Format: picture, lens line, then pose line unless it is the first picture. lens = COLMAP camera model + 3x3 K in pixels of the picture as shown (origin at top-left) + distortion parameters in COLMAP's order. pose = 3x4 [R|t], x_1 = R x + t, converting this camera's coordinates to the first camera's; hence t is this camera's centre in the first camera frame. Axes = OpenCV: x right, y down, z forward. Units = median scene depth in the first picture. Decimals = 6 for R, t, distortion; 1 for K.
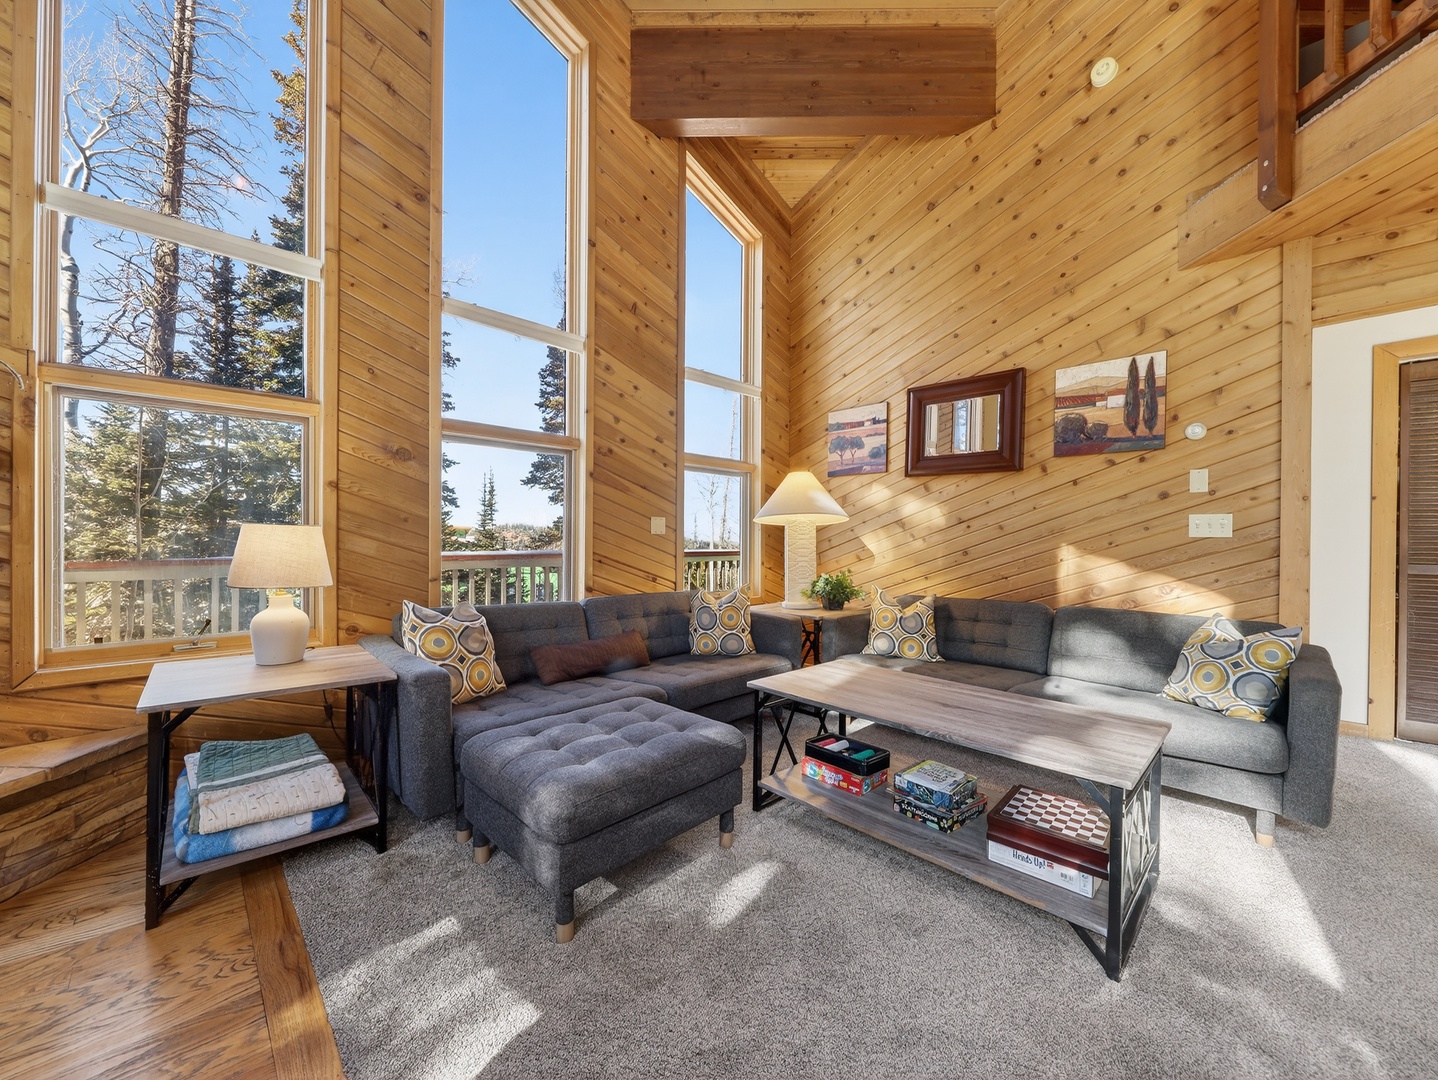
lens RADIAL K [[578.7, 0, 723.0], [0, 578.7, 541.3], [0, 0, 1]] dist [0.000111, -0.000097]
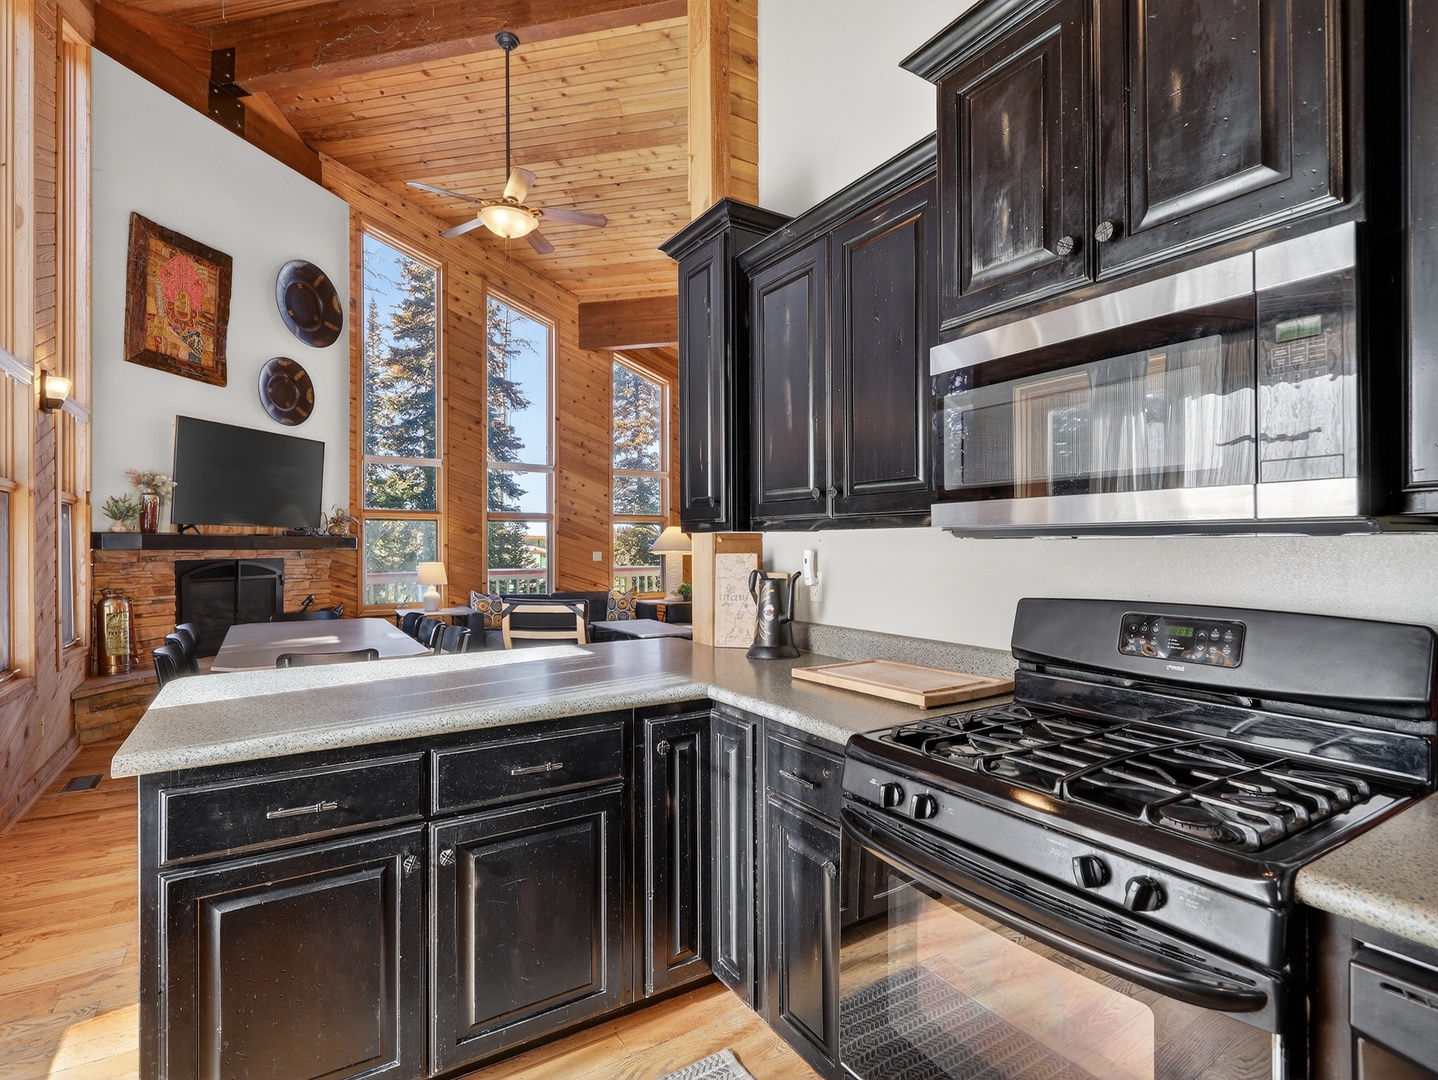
lens RADIAL K [[732.7, 0, 716.6], [0, 732.7, 543.9], [0, 0, 1]] dist [-0.000672, 0.000017]
pose [[0.975861, -0.008406, -0.218229, 0.844377], [0.007138, 0.999953, -0.006597, -0.051425], [0.218275, 0.004880, 0.975875, -1.337385]]
